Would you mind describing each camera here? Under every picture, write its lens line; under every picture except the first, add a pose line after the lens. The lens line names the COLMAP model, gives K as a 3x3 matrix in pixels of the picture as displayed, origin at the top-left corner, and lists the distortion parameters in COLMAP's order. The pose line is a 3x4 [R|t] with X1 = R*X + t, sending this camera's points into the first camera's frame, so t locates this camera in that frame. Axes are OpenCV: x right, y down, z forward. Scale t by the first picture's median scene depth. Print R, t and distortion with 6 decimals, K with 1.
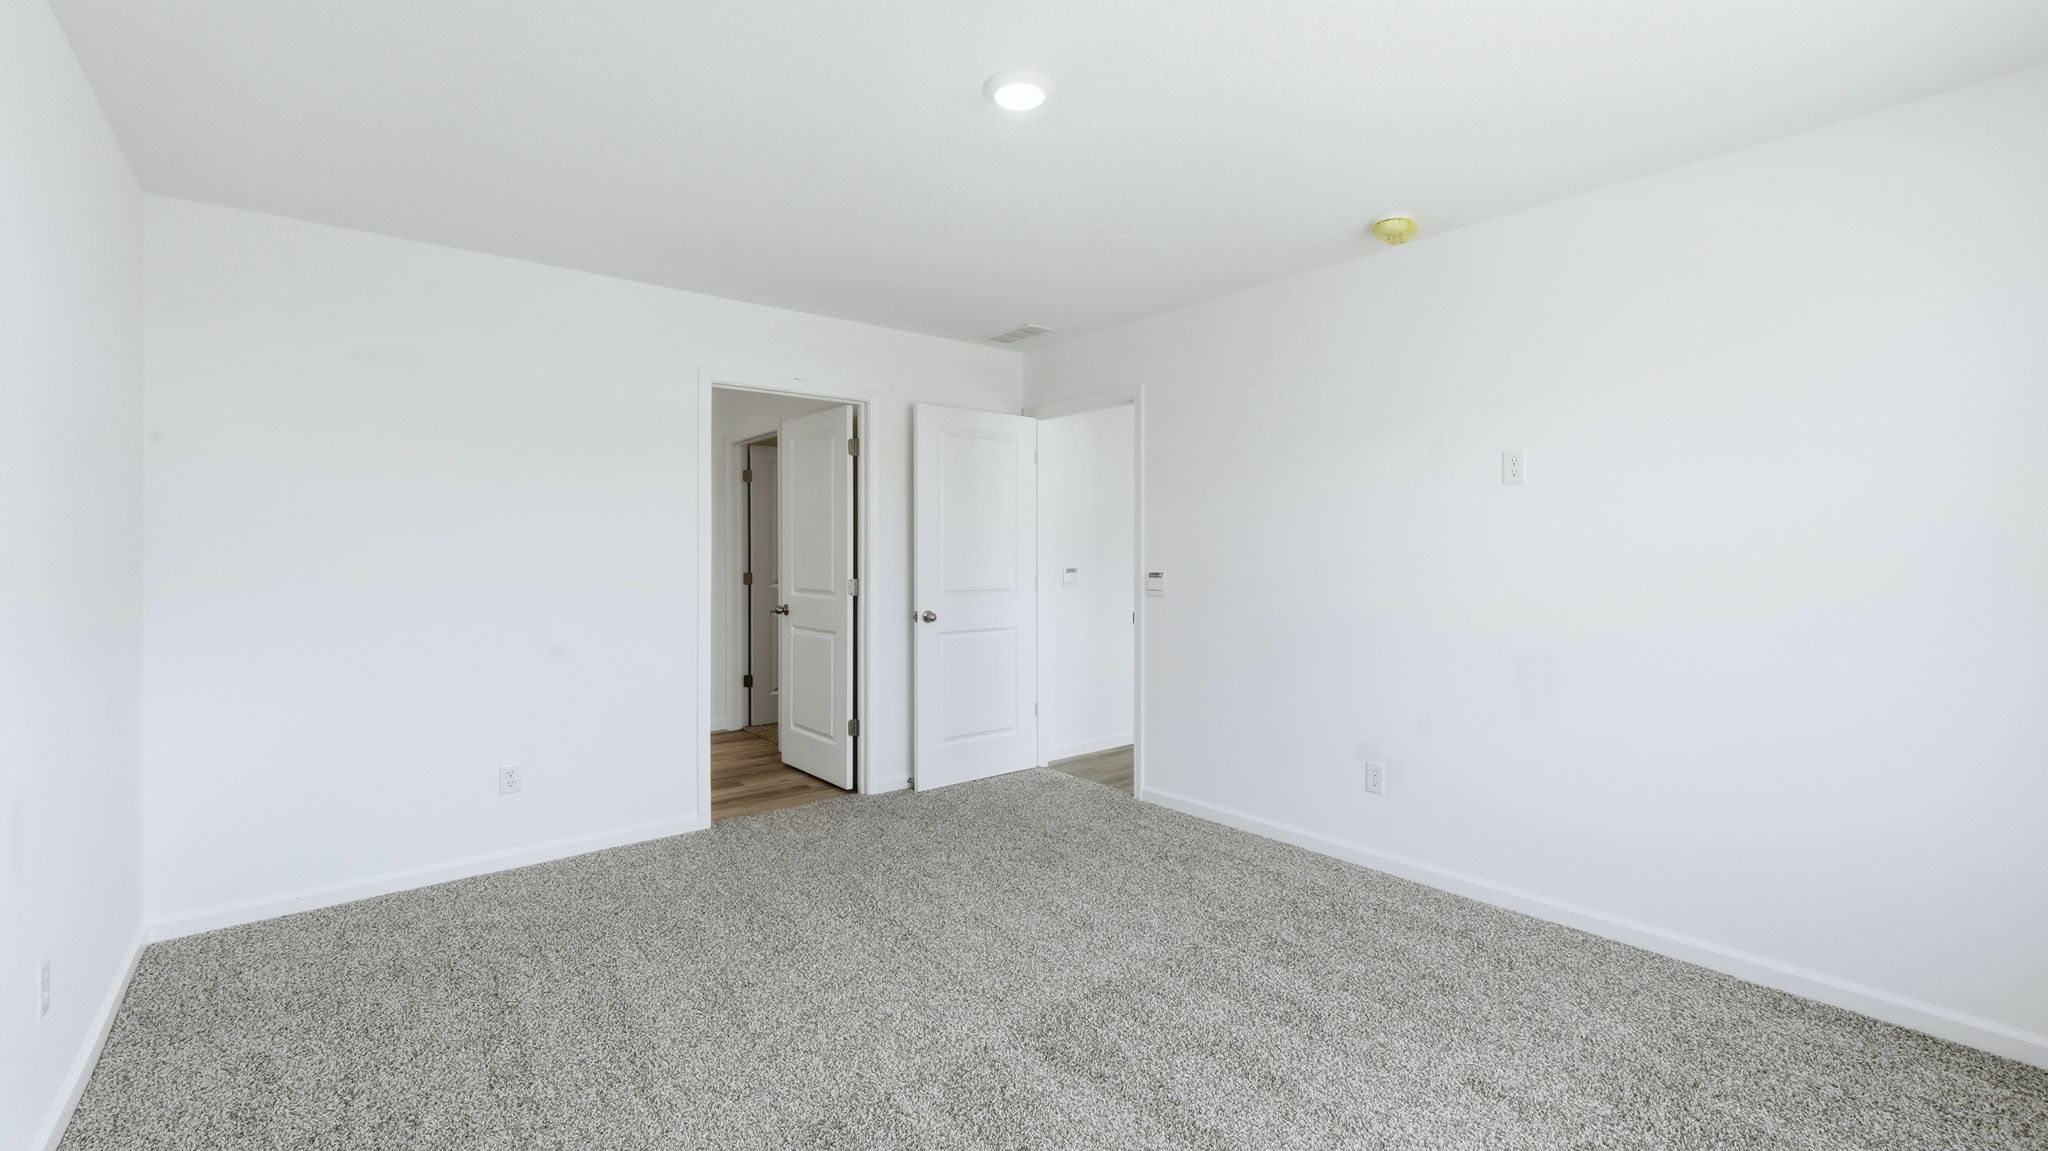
lens RADIAL K [[872.5, 0, 1028.9], [0, 872.5, 559.9], [0, 0, 1]] dist [0.000080, 0.000425]
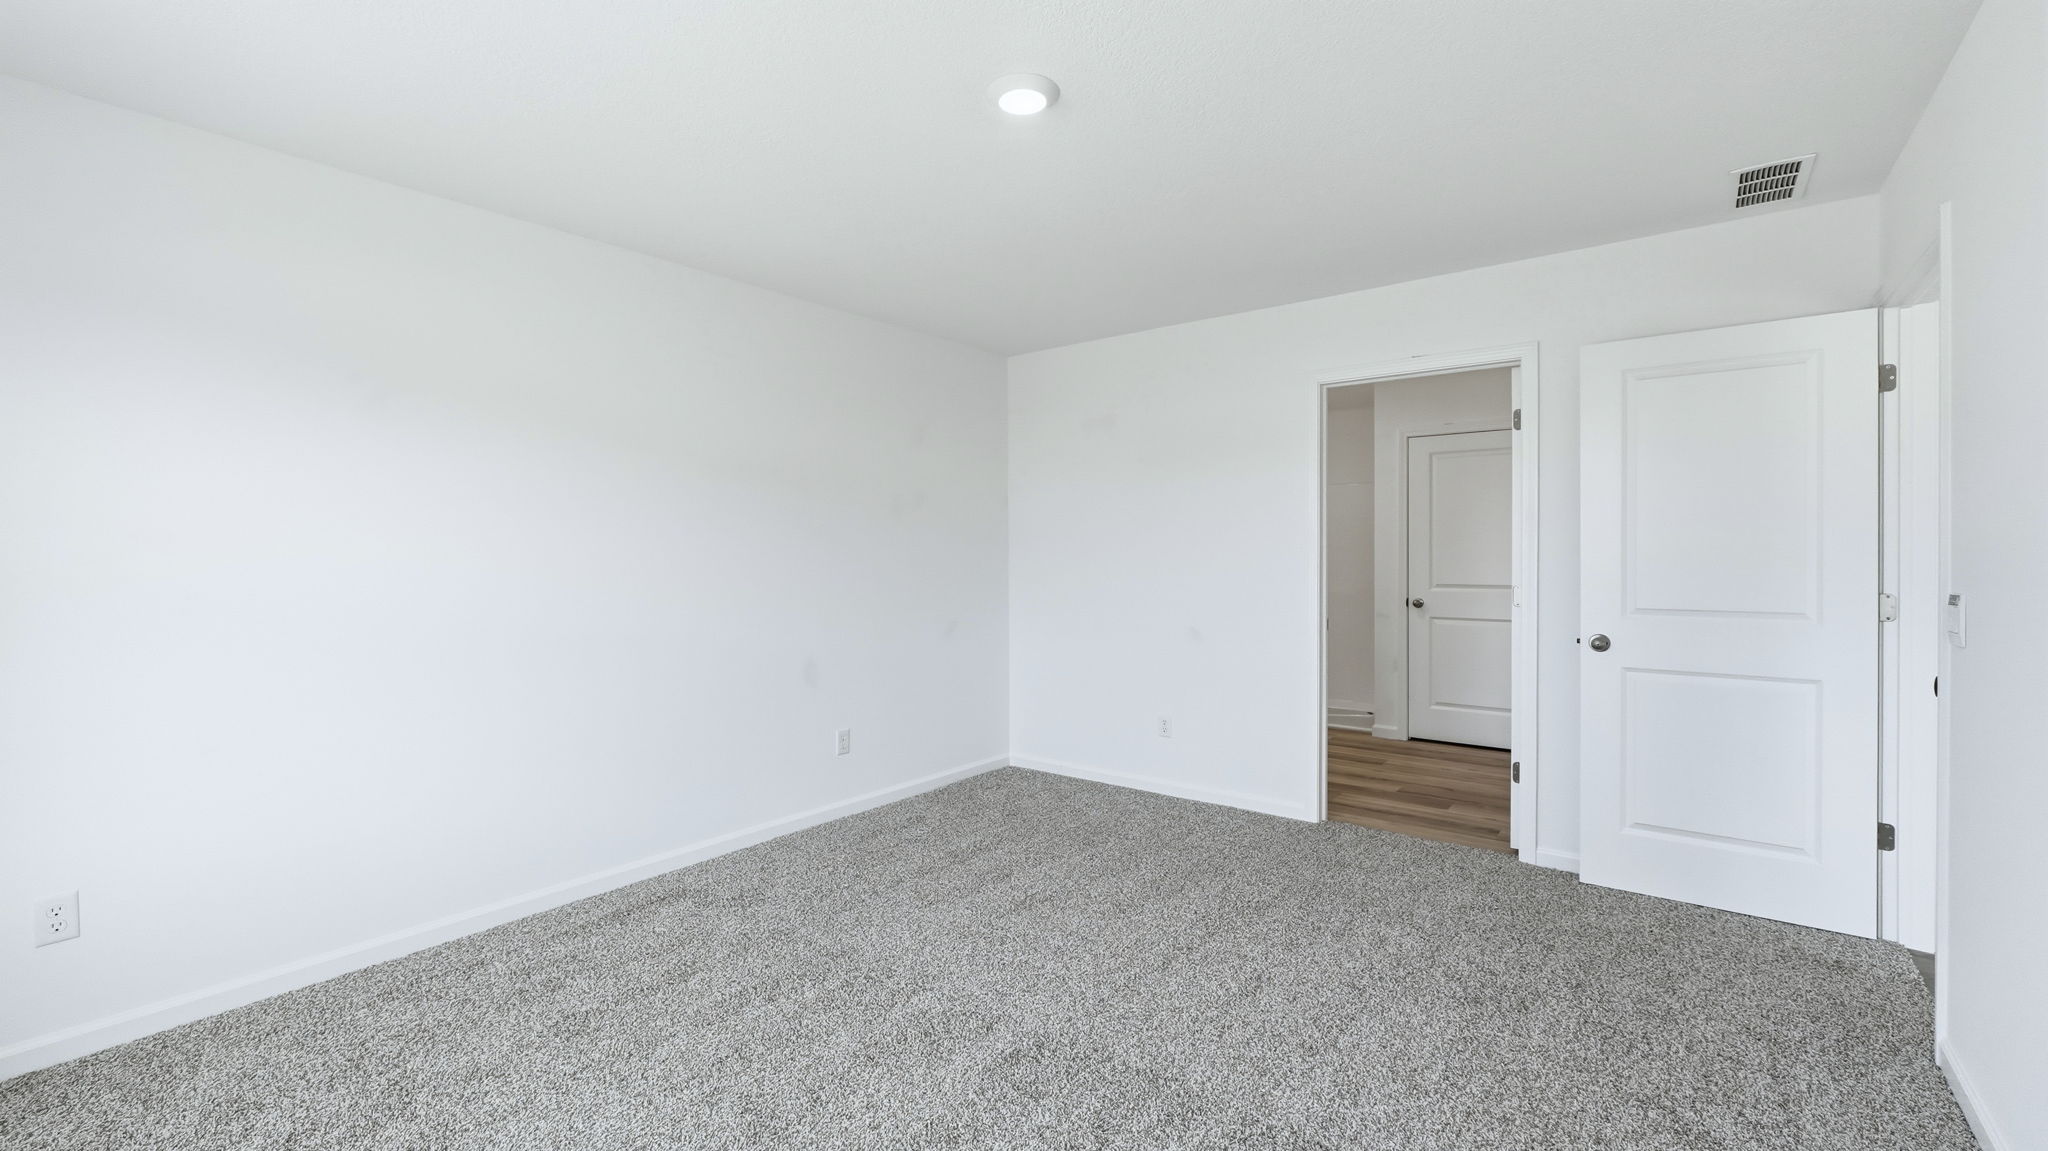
lens RADIAL K [[872.5, 0, 1029.0], [0, 872.5, 572.1], [0, 0, 1]] dist [0.000080, 0.000425]
pose [[0.201532, 0.019250, -0.979293, 0.509745], [-0.004523, 0.999814, 0.018723, -0.004759], [0.979471, 0.000656, 0.201582, 0.416998]]
